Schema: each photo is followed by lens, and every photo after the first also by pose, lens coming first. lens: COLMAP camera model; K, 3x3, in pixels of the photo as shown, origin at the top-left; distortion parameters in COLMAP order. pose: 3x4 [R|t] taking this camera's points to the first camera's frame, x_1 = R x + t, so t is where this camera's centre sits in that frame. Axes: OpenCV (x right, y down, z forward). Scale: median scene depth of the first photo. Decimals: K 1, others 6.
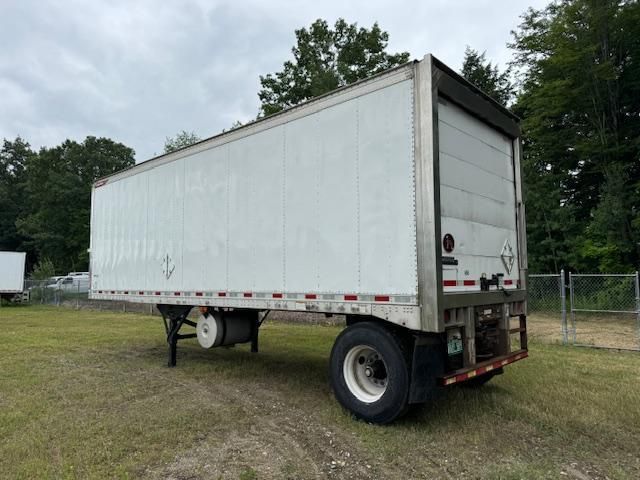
lens RADIAL K [[462.0, 0, 324.0], [0, 462.0, 241.3], [0, 0, 1]] dist [0.065433, -0.077816]
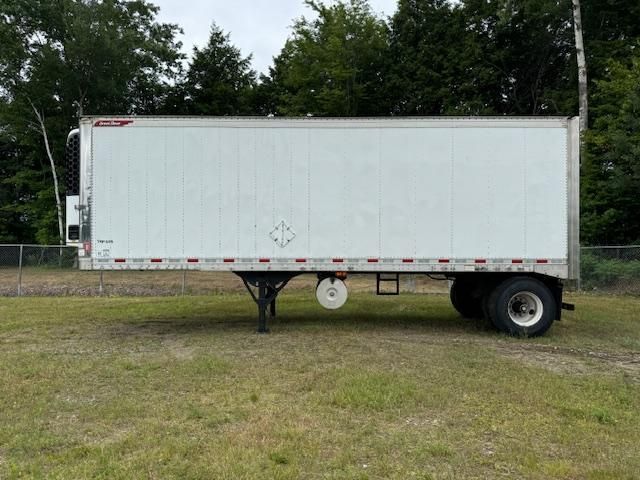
lens RADIAL K [[449.1, 0, 320.1], [0, 449.1, 254.7], [0, 0, 1]] dist [-0.008045, -0.003281]
pose [[0.731069, -0.007291, 0.682264, -1.148670], [-0.067355, 0.994287, 0.082799, 0.017590], [-0.678971, -0.106486, 0.726402, 0.299172]]
